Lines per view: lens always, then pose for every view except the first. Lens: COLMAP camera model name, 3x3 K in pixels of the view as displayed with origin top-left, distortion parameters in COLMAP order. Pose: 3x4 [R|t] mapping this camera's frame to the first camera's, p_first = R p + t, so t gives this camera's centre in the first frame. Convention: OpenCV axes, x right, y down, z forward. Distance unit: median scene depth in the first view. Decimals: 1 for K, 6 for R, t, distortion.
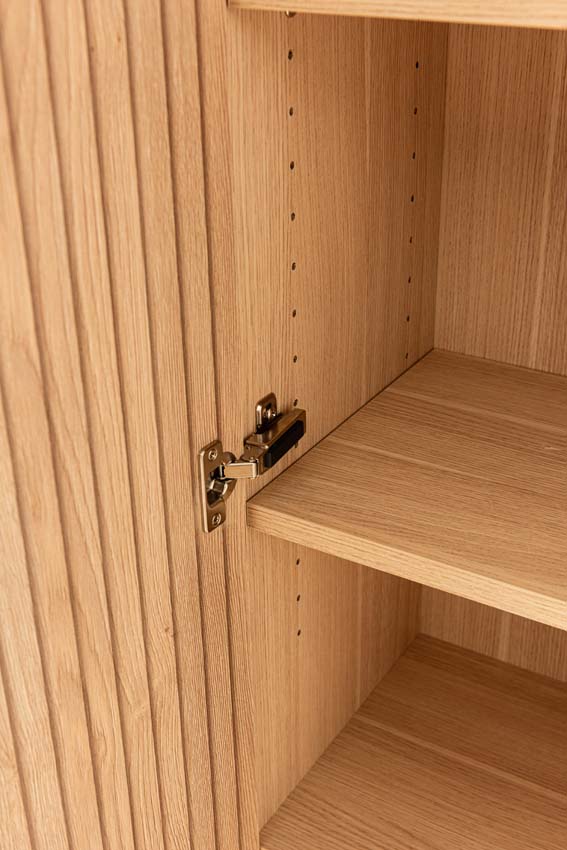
lens RADIAL K [[1132.4, 0, 283.5], [0, 1132.4, 425.0], [0, 0, 1]] dist [-0.001778, 0.051745]
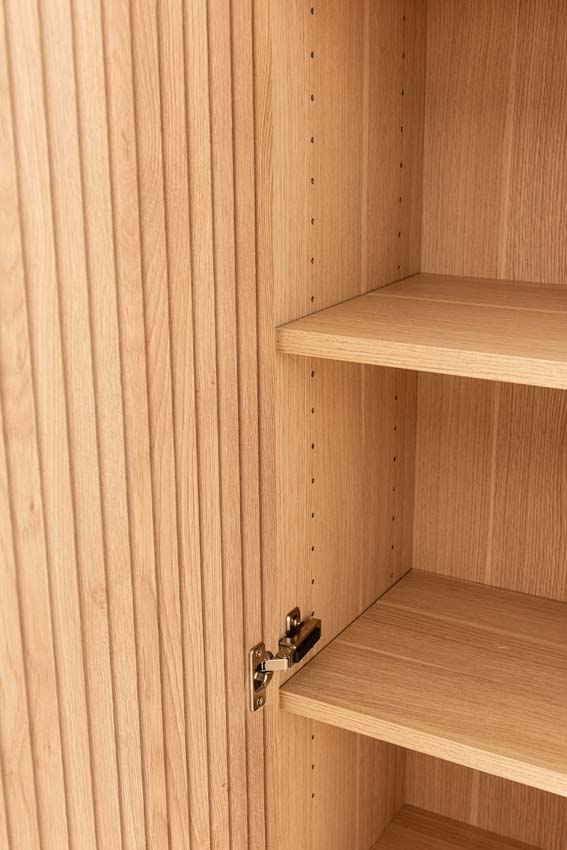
lens RADIAL K [[1132.4, 0, 283.5], [0, 1132.4, 425.0], [0, 0, 1]] dist [-0.001778, 0.051745]
pose [[0.999617, 0.001476, 0.027630, -0.067878], [0.003301, 0.985086, -0.172033, -0.010145], [-0.027472, 0.172058, 0.984704, -0.402939]]
